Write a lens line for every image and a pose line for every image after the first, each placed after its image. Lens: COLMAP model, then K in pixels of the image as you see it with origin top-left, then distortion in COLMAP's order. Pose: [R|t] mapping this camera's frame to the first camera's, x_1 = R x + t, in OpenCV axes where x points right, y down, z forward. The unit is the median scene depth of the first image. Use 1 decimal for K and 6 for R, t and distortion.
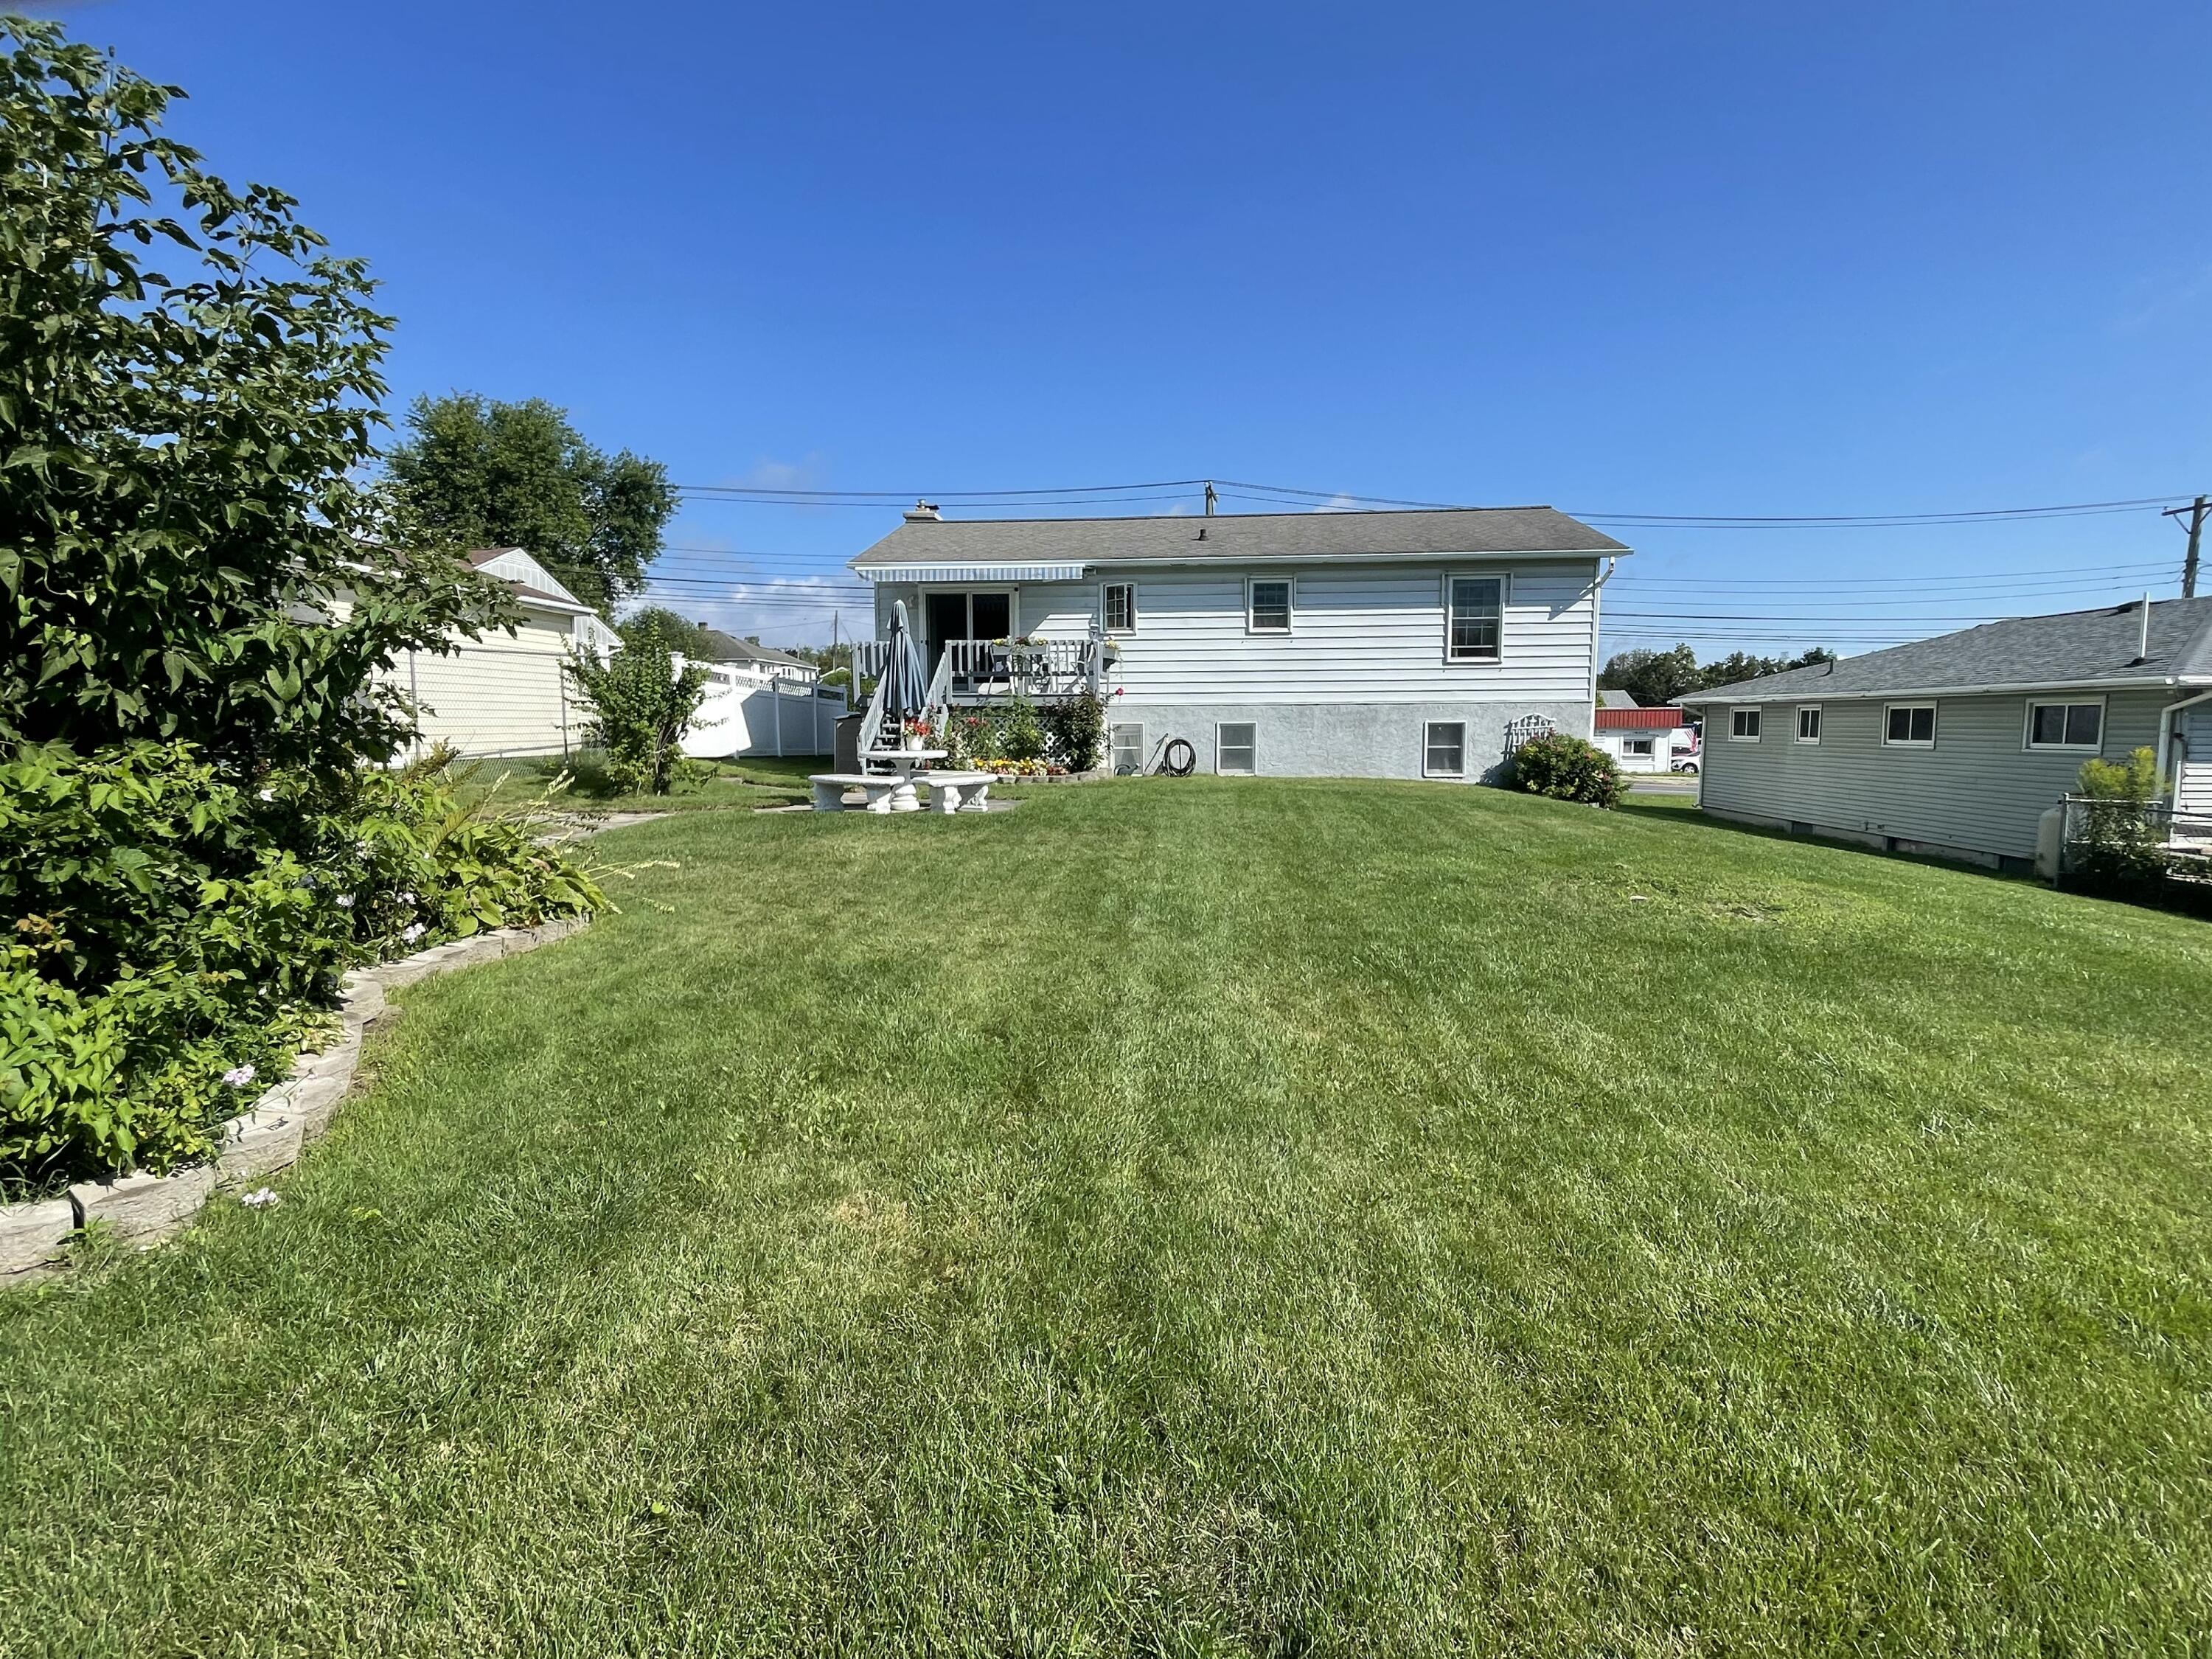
lens RADIAL K [[1030.7, 0, 1101.2], [0, 1030.7, 834.9], [0, 0, 1]] dist [-0.003784, -0.001078]
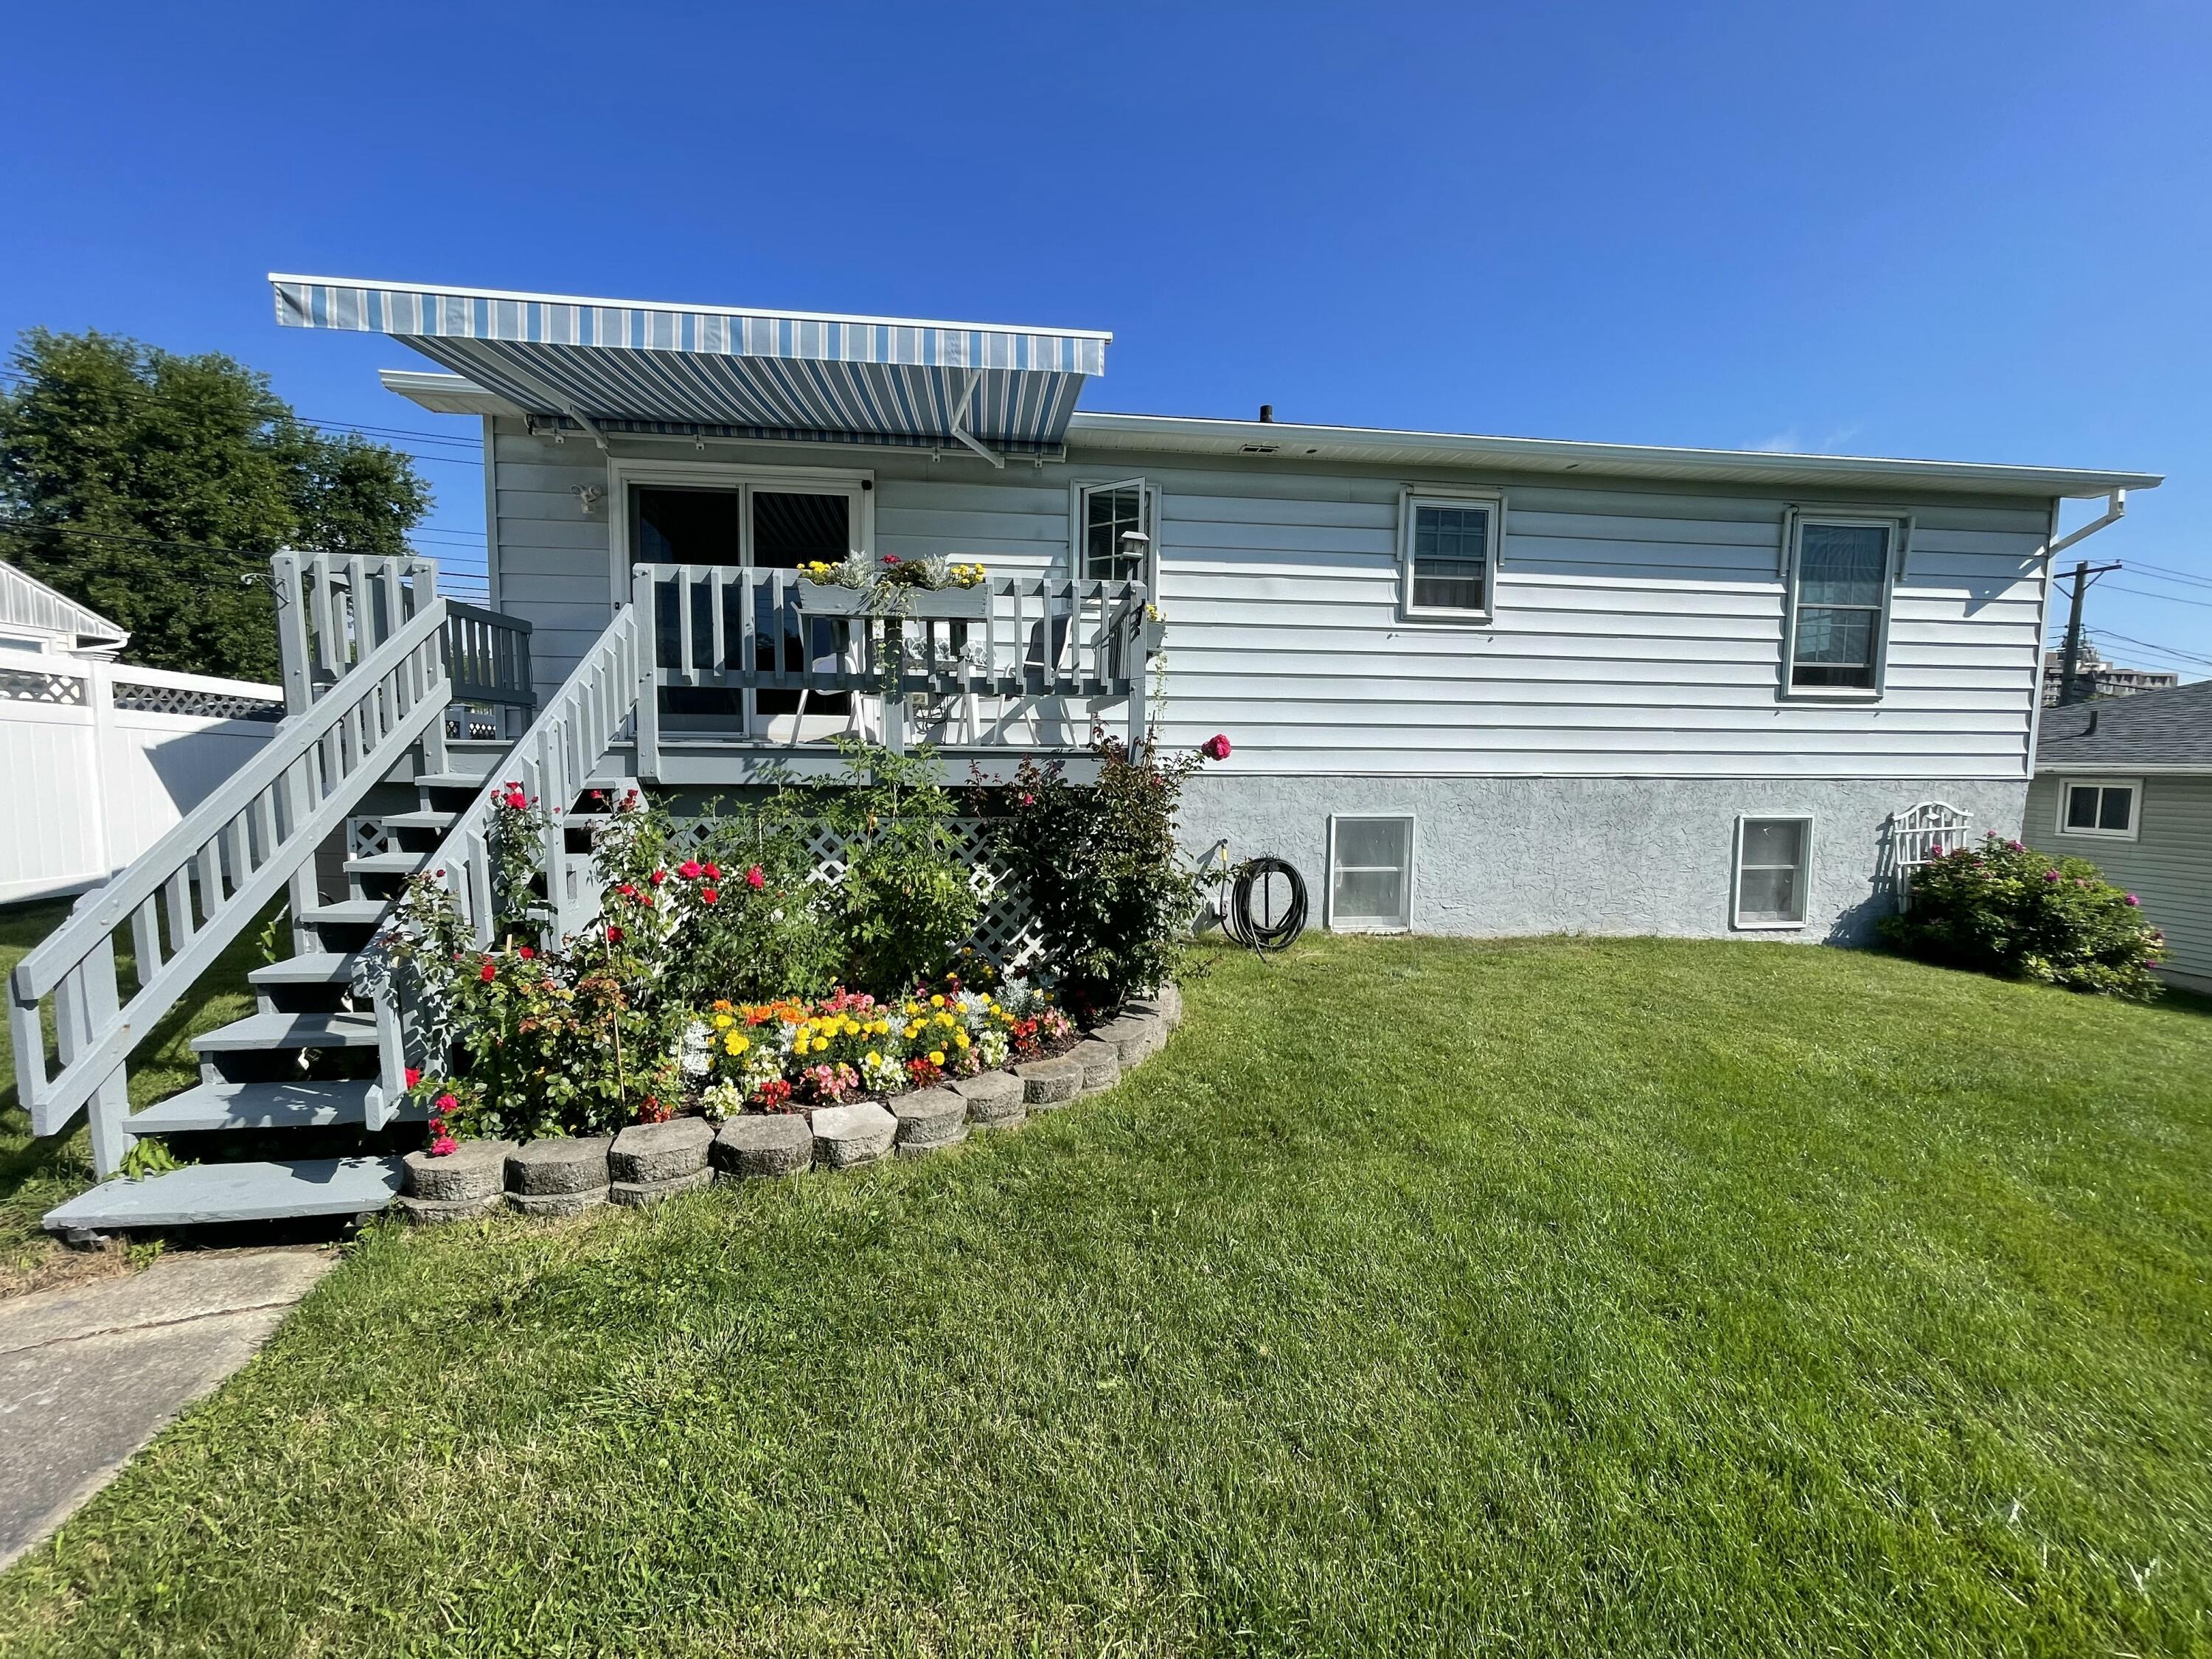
lens RADIAL K [[943.2, 0, 1118.2], [0, 943.2, 837.6], [0, 0, 1]] dist [-0.002090, 0.000061]
pose [[0.979399, -0.001251, 0.201929, -0.061735], [0.007479, 0.999519, -0.030085, -0.089377], [-0.201795, 0.030975, 0.978938, 0.630019]]
